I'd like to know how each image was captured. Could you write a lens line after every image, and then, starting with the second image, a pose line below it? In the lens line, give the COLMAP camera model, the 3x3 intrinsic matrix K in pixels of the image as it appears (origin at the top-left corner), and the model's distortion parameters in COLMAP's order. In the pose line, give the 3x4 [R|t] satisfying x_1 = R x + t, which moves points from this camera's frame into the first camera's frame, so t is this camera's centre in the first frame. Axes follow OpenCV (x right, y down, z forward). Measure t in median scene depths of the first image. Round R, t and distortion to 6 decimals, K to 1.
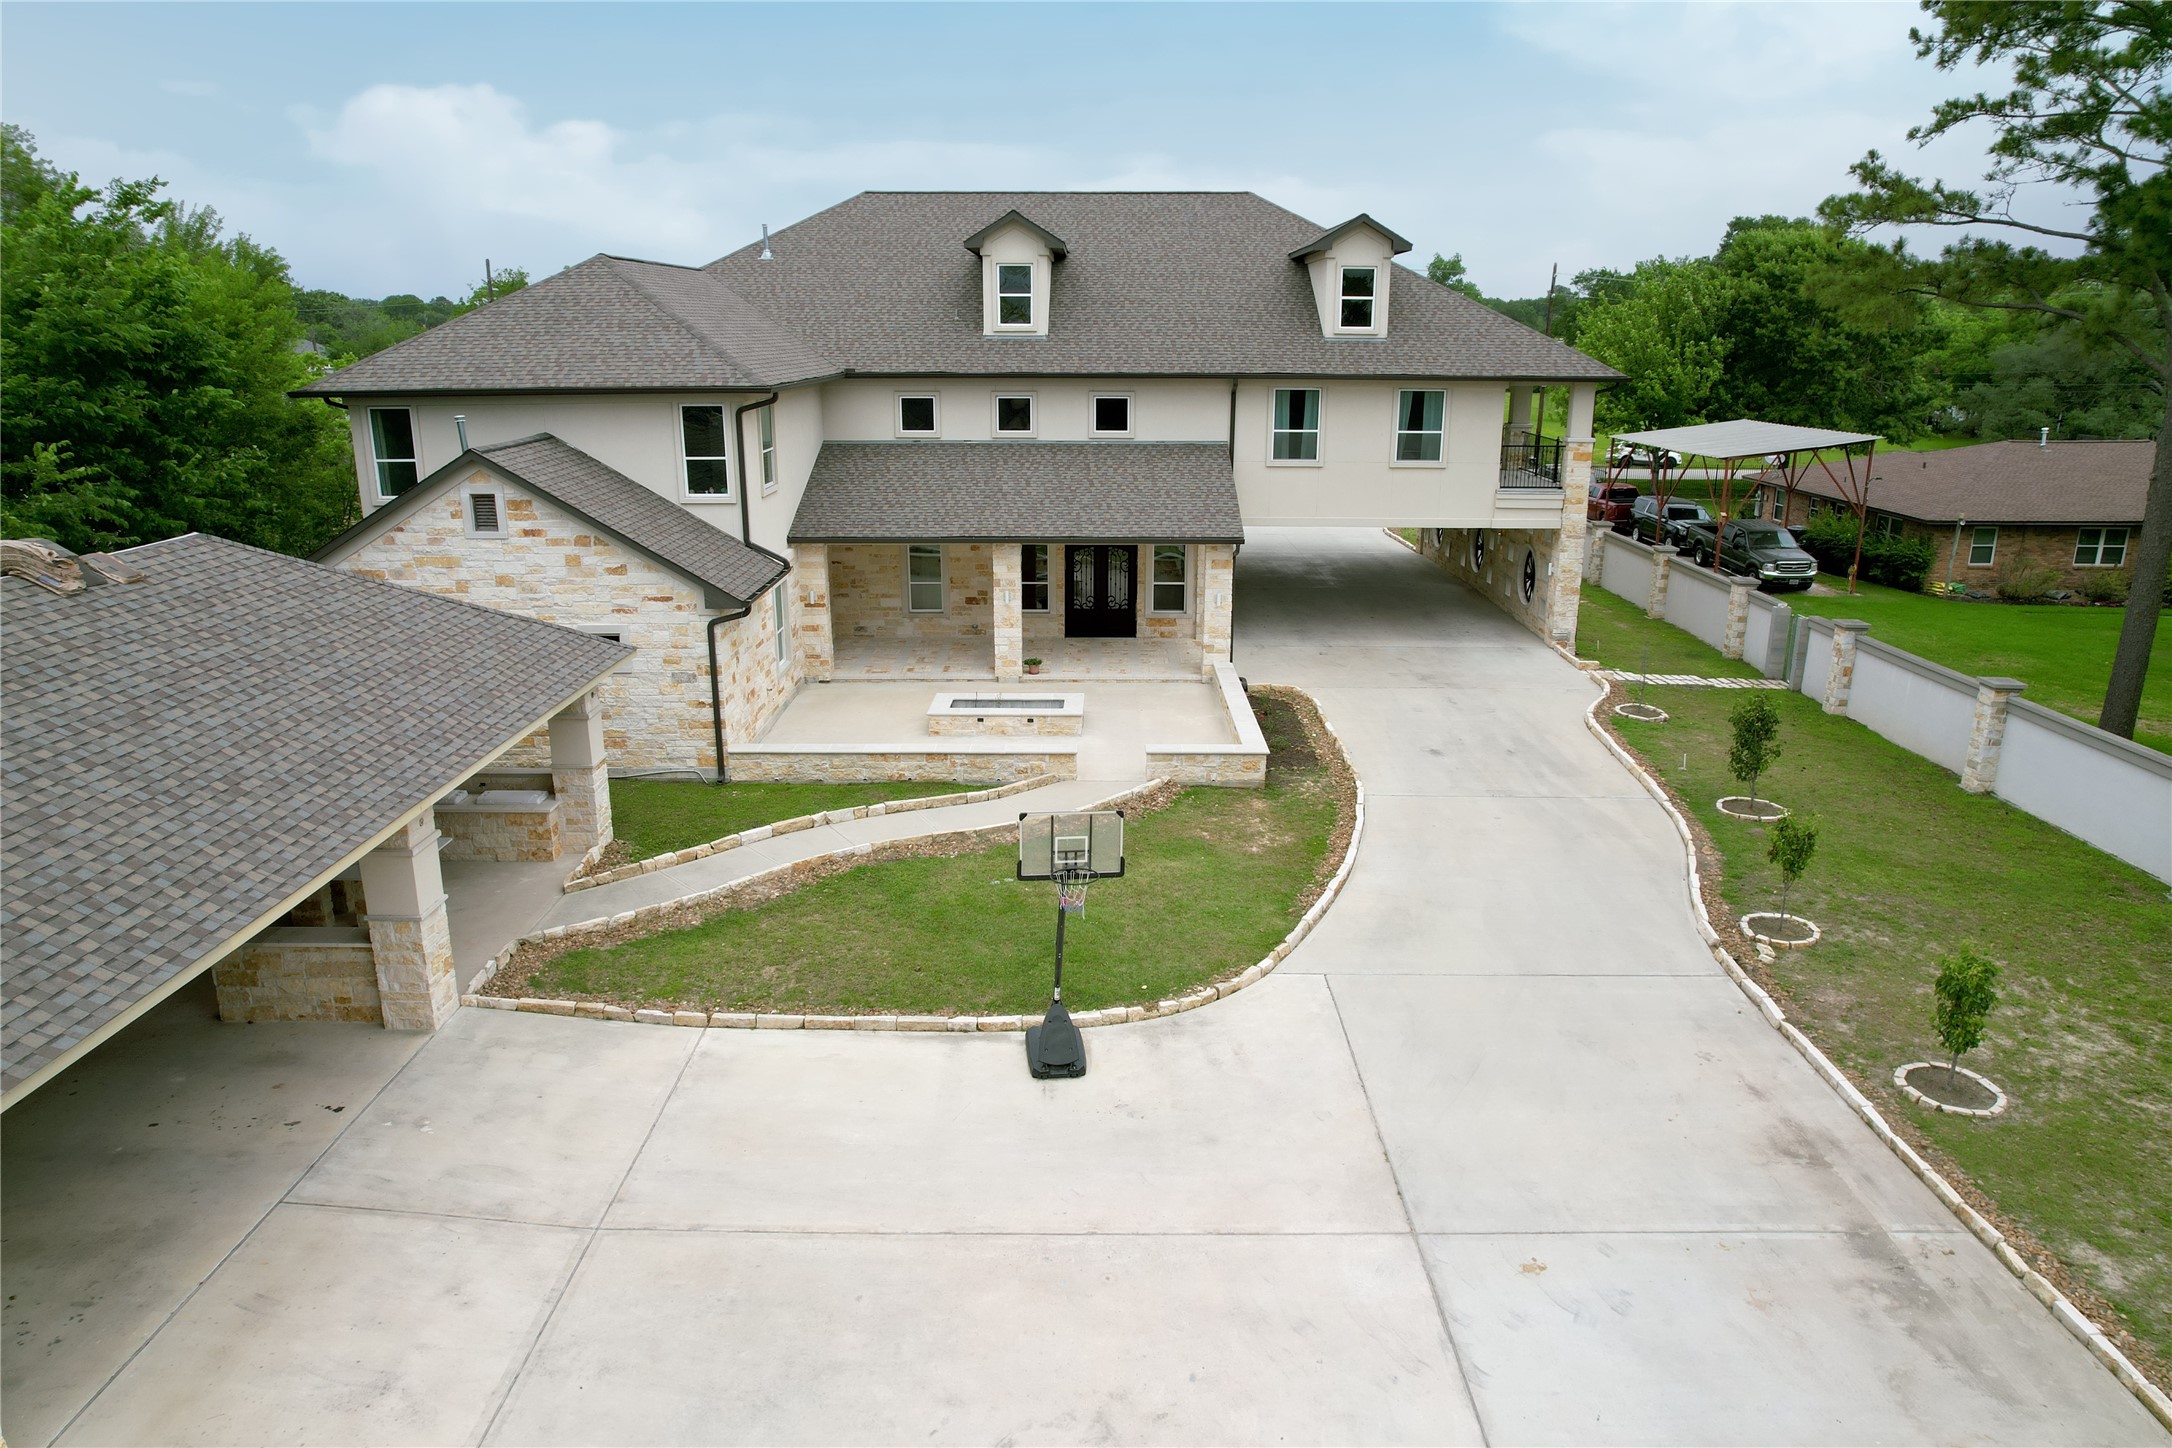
lens RADIAL K [[1394.6, 0, 1093.8], [0, 1394.6, 723.1], [0, 0, 1]] dist [-0.072471, 0.068543]
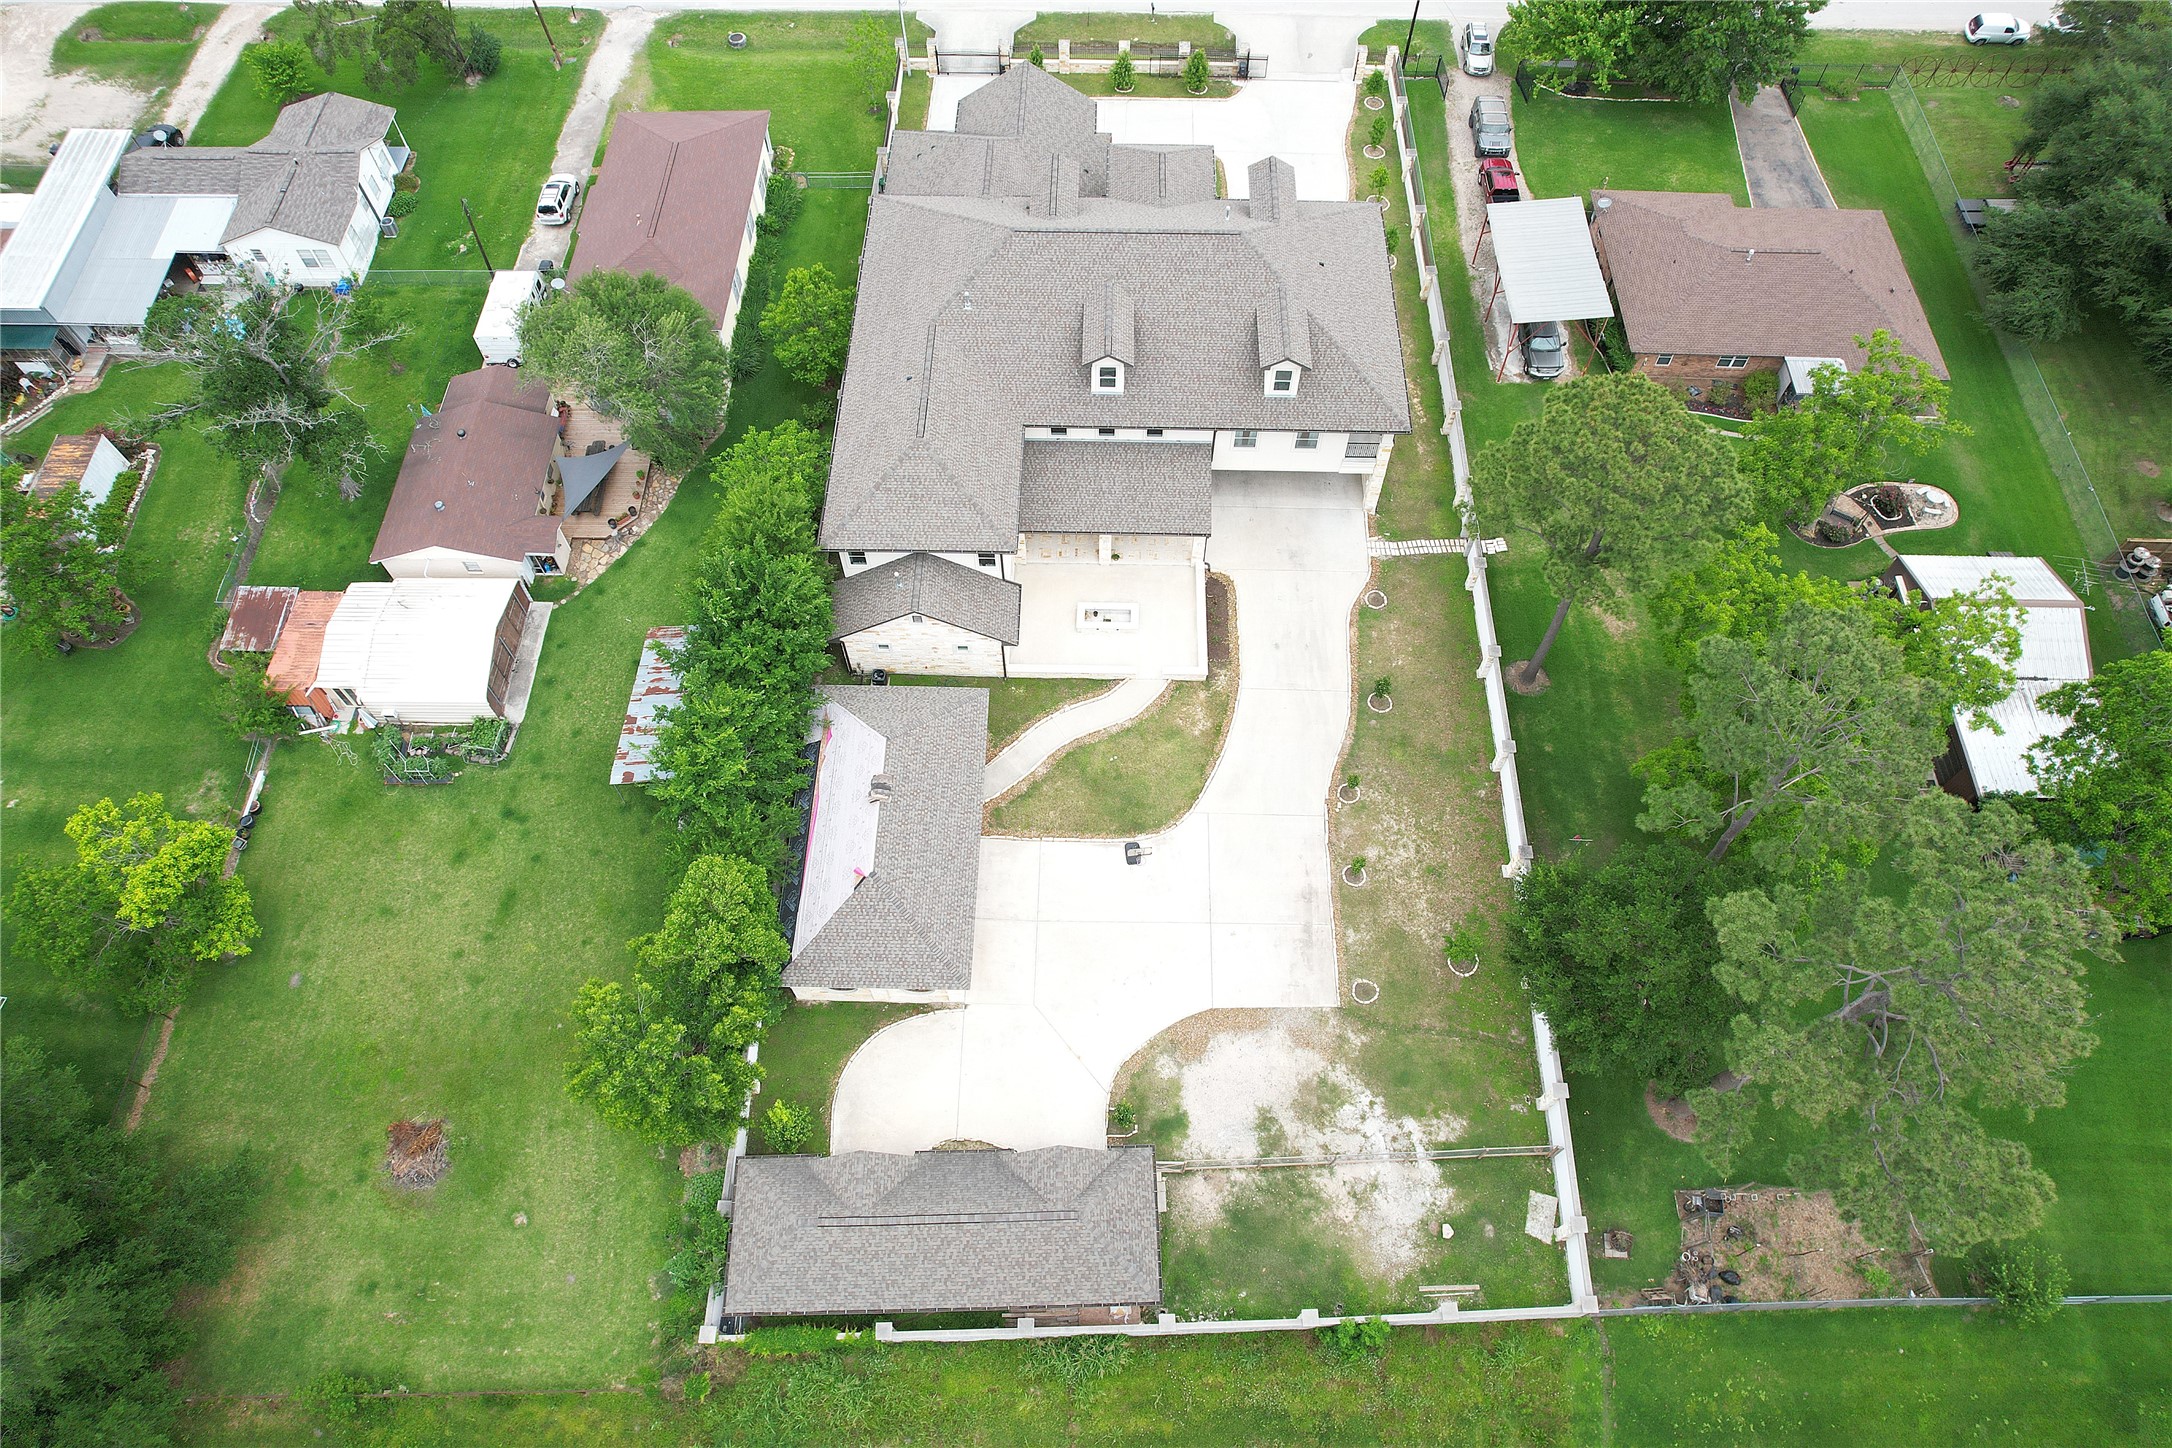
lens RADIAL K [[1390.9, 0, 1086.0], [0, 1390.9, 724.0], [0, 0, 1]] dist [-0.077657, 0.070889]
pose [[0.999738, 0.015249, -0.017060, -0.065962], [0.000961, 0.716941, 0.697134, -1.867662], [0.022862, -0.696967, 0.716738, -1.052939]]
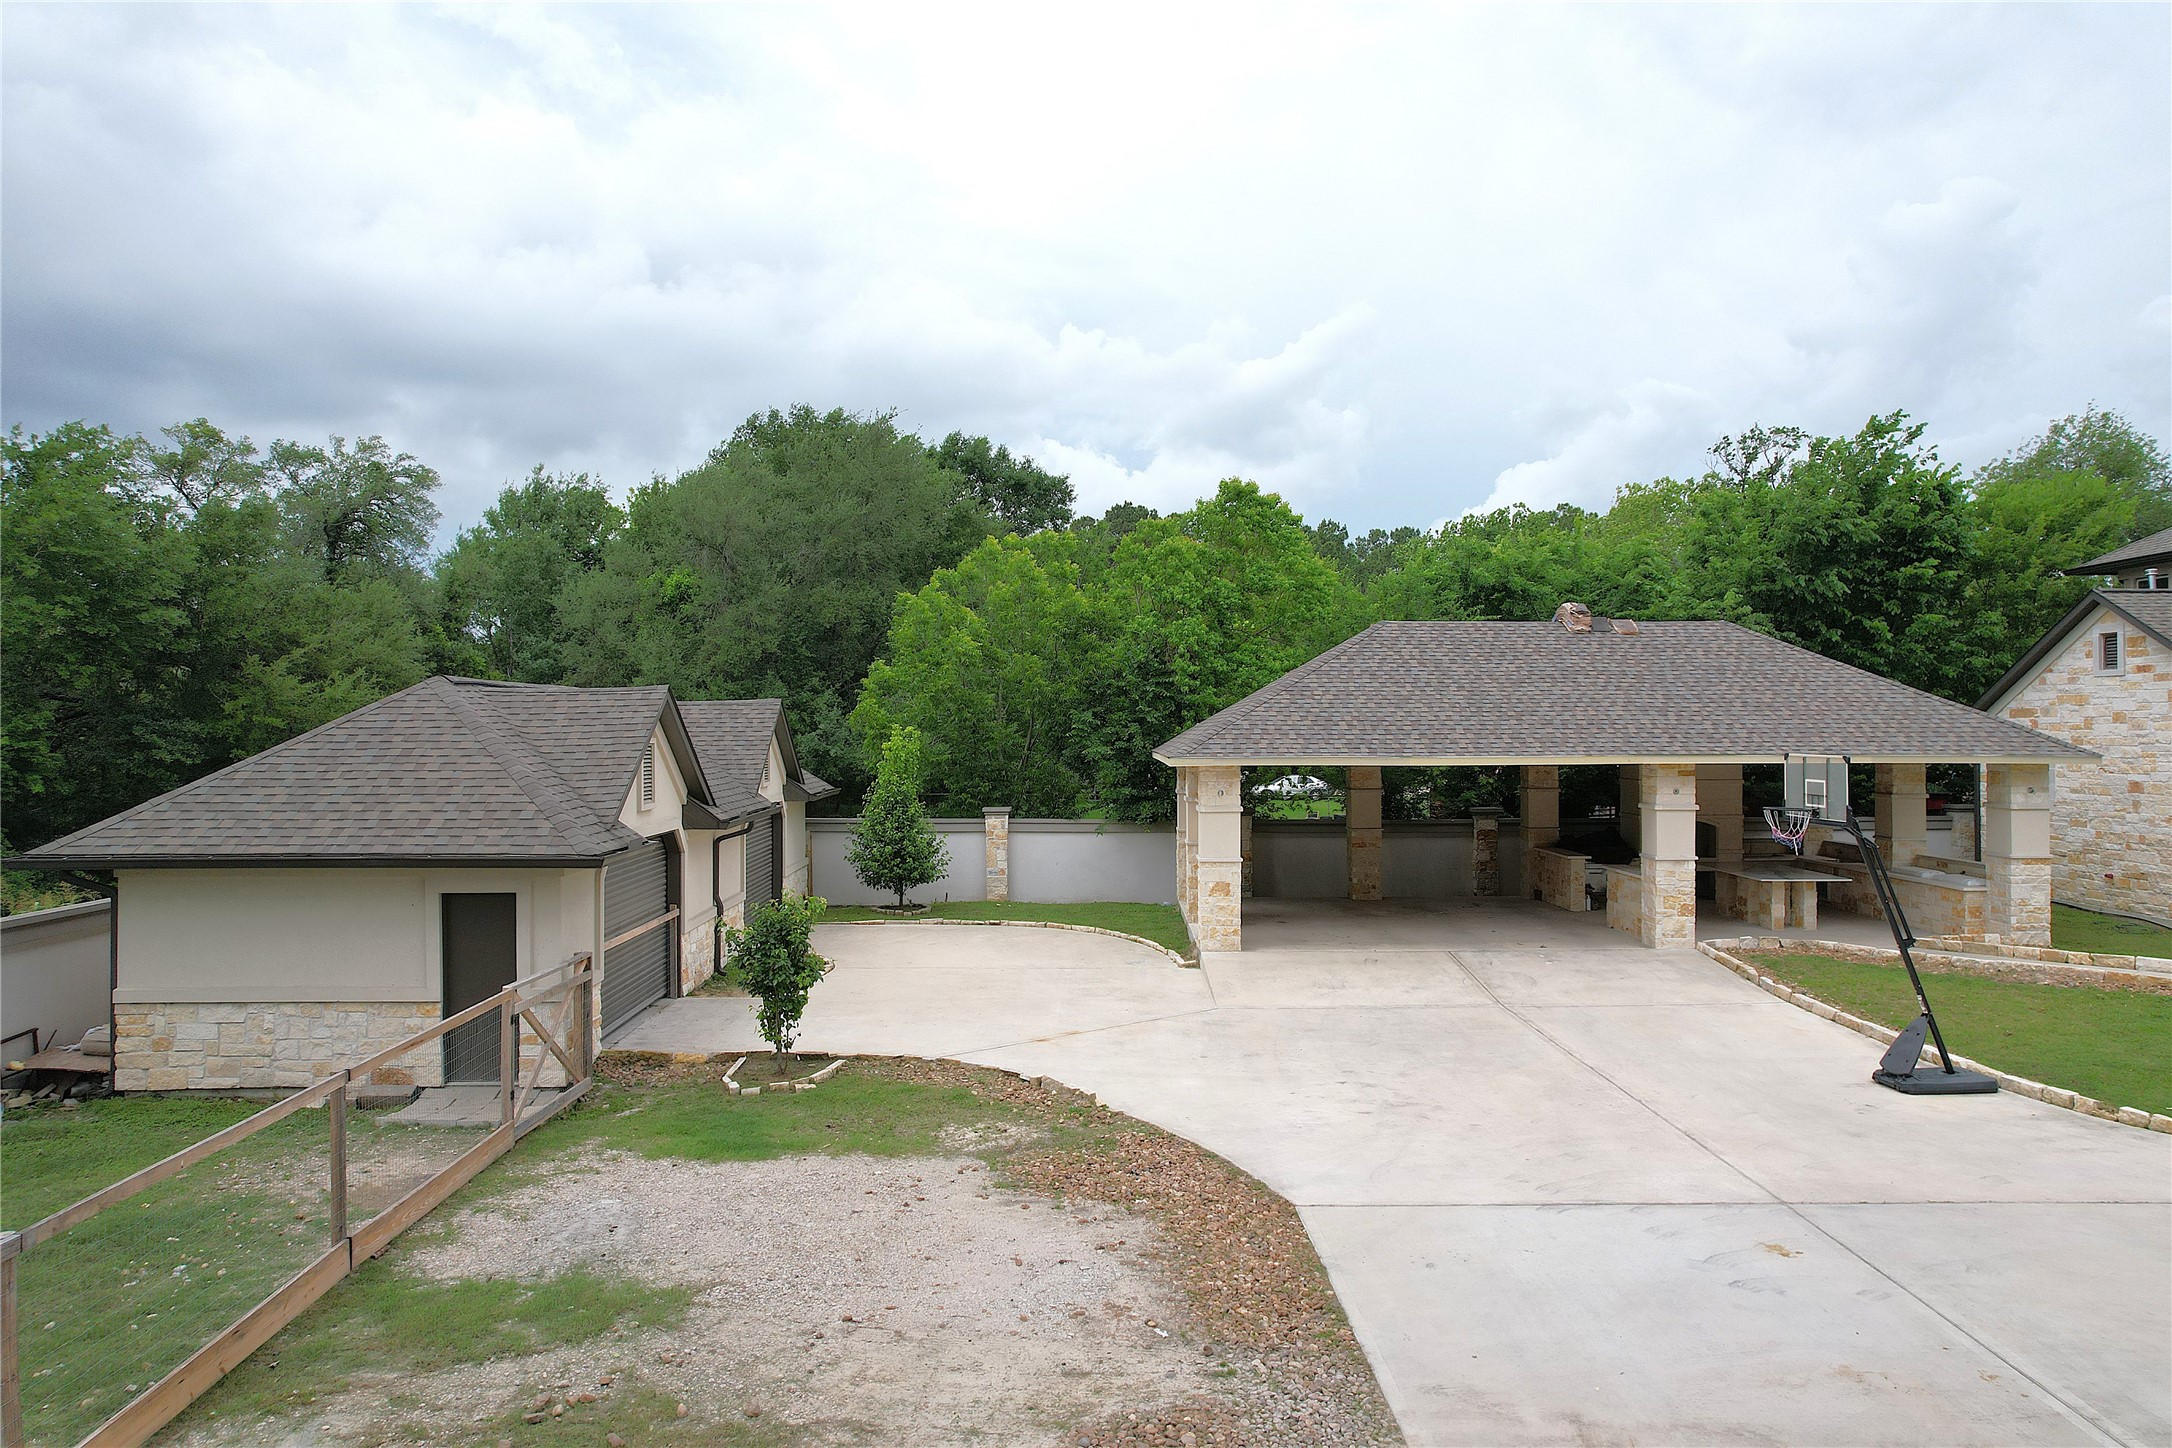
lens RADIAL K [[1390.9, 0, 1086.0], [0, 1390.9, 724.0], [0, 0, 1]] dist [-0.077657, 0.070889]
pose [[-0.012850, -0.003562, -0.999911, 0.597011], [-0.275375, 0.961337, 0.000115, 0.113213], [0.961251, 0.275352, -0.013334, 0.286261]]
